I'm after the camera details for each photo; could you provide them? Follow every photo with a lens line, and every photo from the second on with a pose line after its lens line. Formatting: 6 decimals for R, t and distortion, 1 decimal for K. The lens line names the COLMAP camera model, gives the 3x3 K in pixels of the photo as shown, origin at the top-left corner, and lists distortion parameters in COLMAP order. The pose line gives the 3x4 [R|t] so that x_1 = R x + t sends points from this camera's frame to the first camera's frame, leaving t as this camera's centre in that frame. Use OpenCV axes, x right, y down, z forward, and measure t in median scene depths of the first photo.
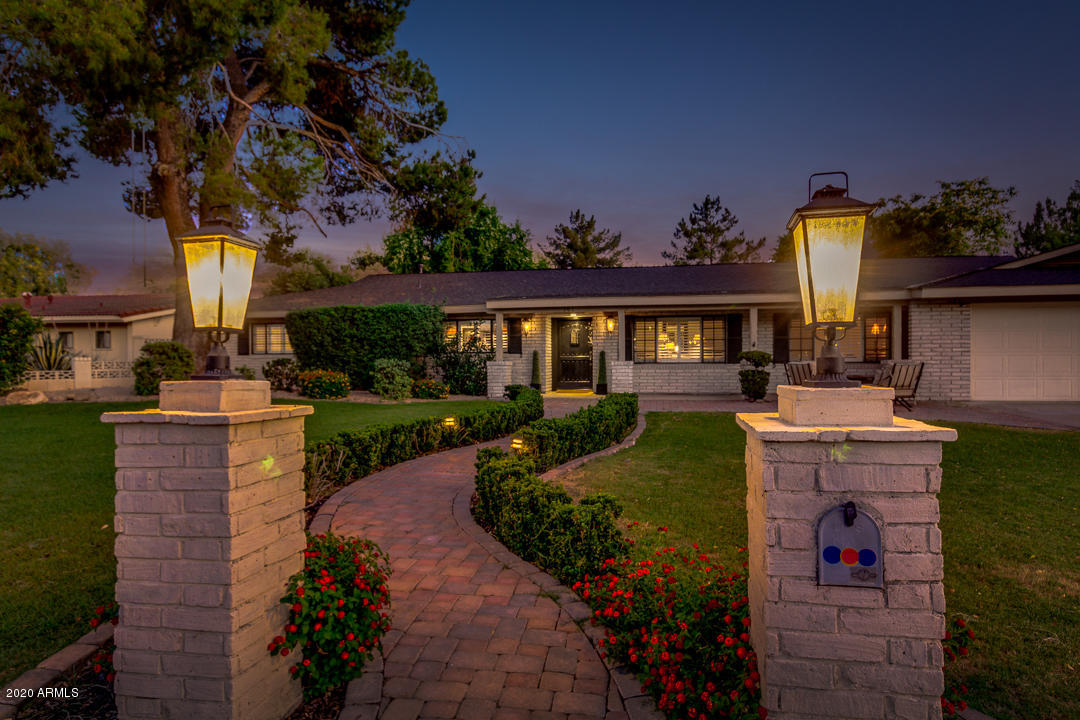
lens RADIAL K [[620.5, 0, 540.0], [0, 620.5, 360.0], [0, 0, 1]] dist [-0.000409, 0.000229]
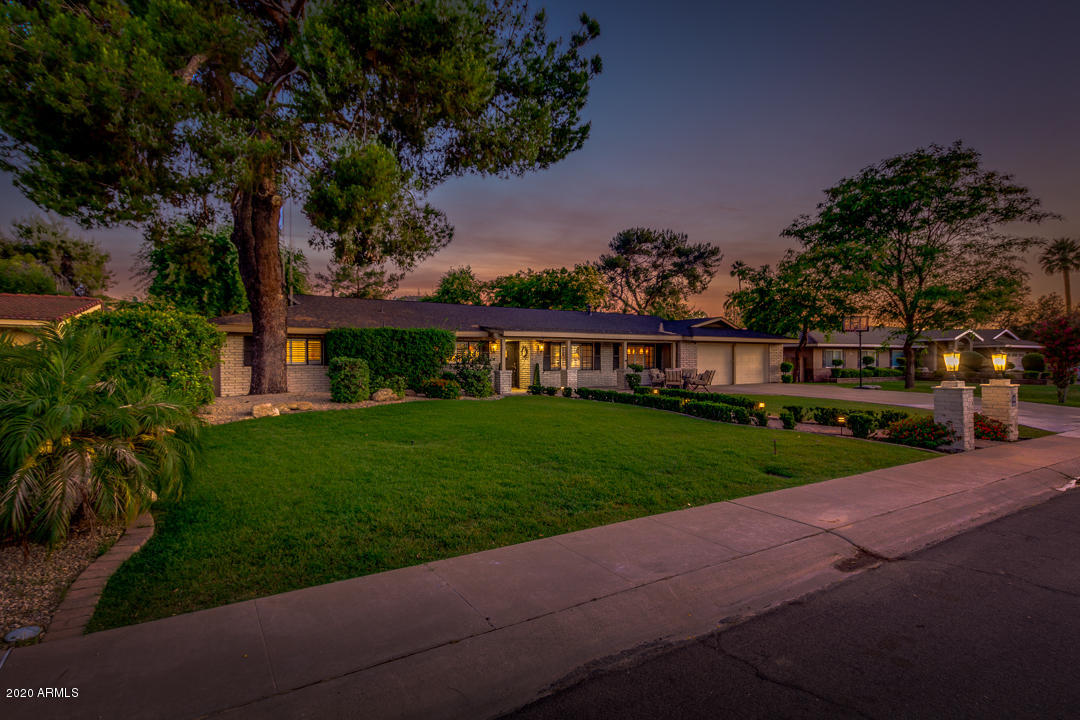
lens RADIAL K [[487.1, 0, 540.0], [0, 487.1, 360.0], [0, 0, 1]] dist [0.002385, 0.000031]
pose [[0.752138, 0.003786, 0.658994, -0.712374], [0.001671, 0.999969, -0.007651, -0.012304], [-0.659003, 0.006856, 0.752109, 0.026285]]
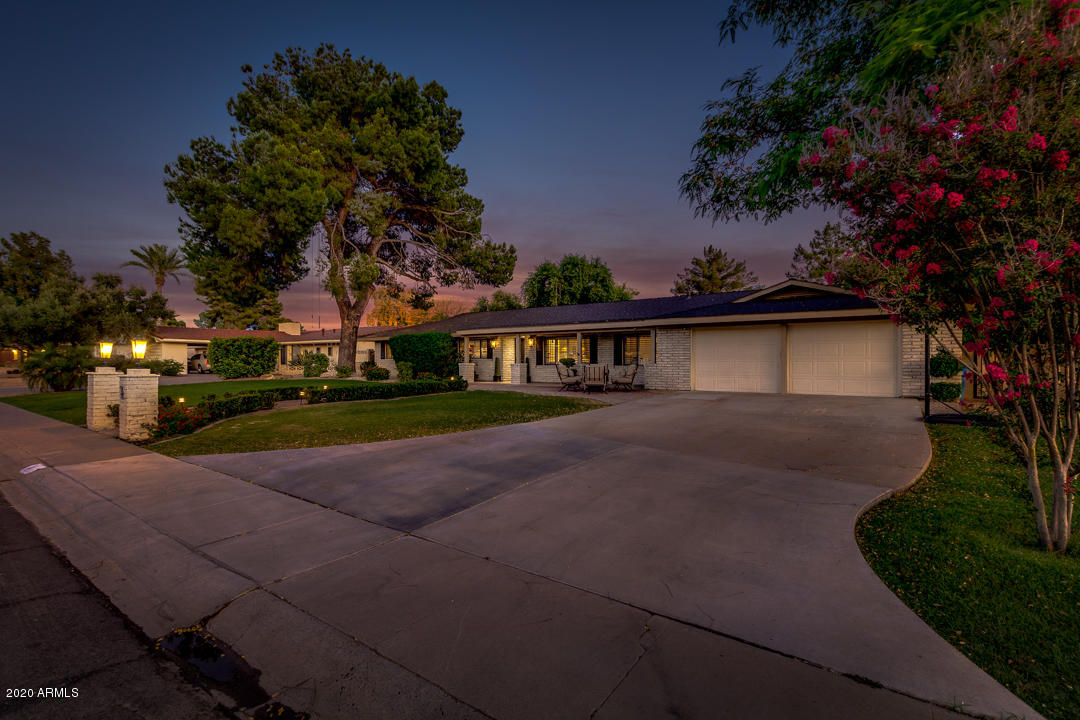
lens RADIAL K [[487.1, 0, 540.0], [0, 487.1, 360.0], [0, 0, 1]] dist [0.002385, 0.000031]
pose [[0.911602, 0.003558, -0.411059, 0.658976], [-0.006317, 0.999966, -0.005353, -0.000588], [0.411026, 0.007477, 0.911593, -0.207437]]
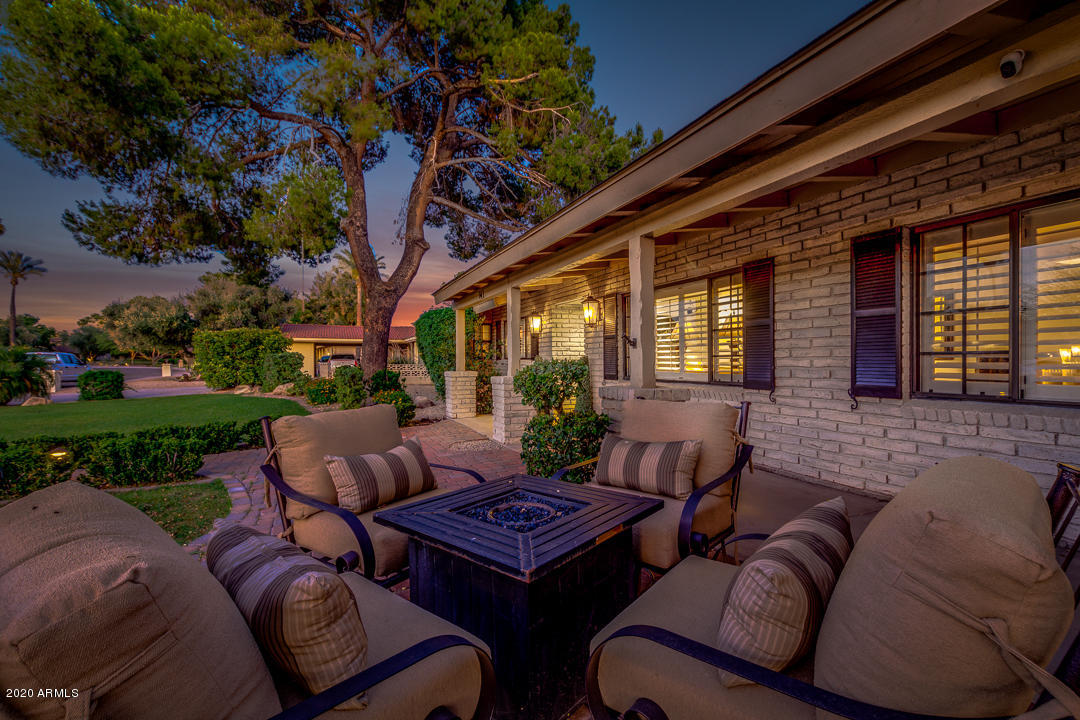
lens RADIAL K [[487.1, 0, 540.0], [0, 487.1, 360.0], [0, 0, 1]] dist [0.002385, 0.000031]
pose [[0.567308, 0.002424, -0.823502, 0.450788], [0.002244, 0.999987, 0.004489, -0.012838], [0.823503, -0.004395, 0.567295, 0.665045]]
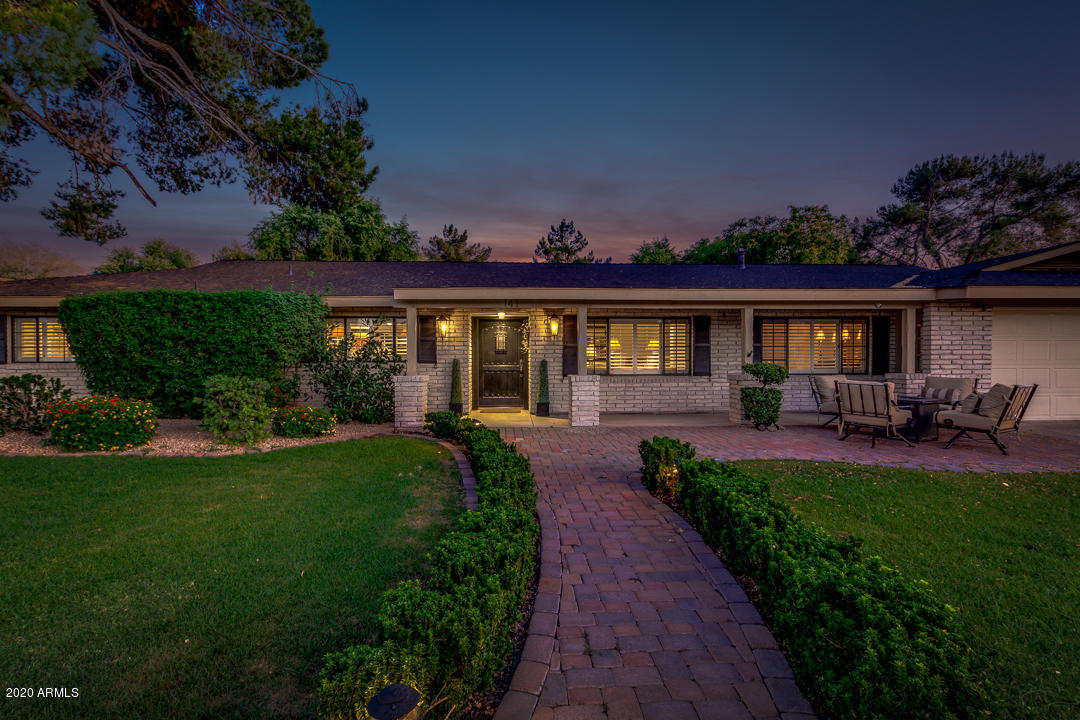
lens RADIAL K [[523.6, 0, 540.0], [0, 523.6, 360.0], [0, 0, 1]] dist [0.016579, -0.001129]
pose [[0.970194, 0.001289, 0.242325, -0.061285], [-0.001411, 0.999999, 0.000331, -0.014201], [-0.242325, -0.000663, 0.970195, 0.346381]]
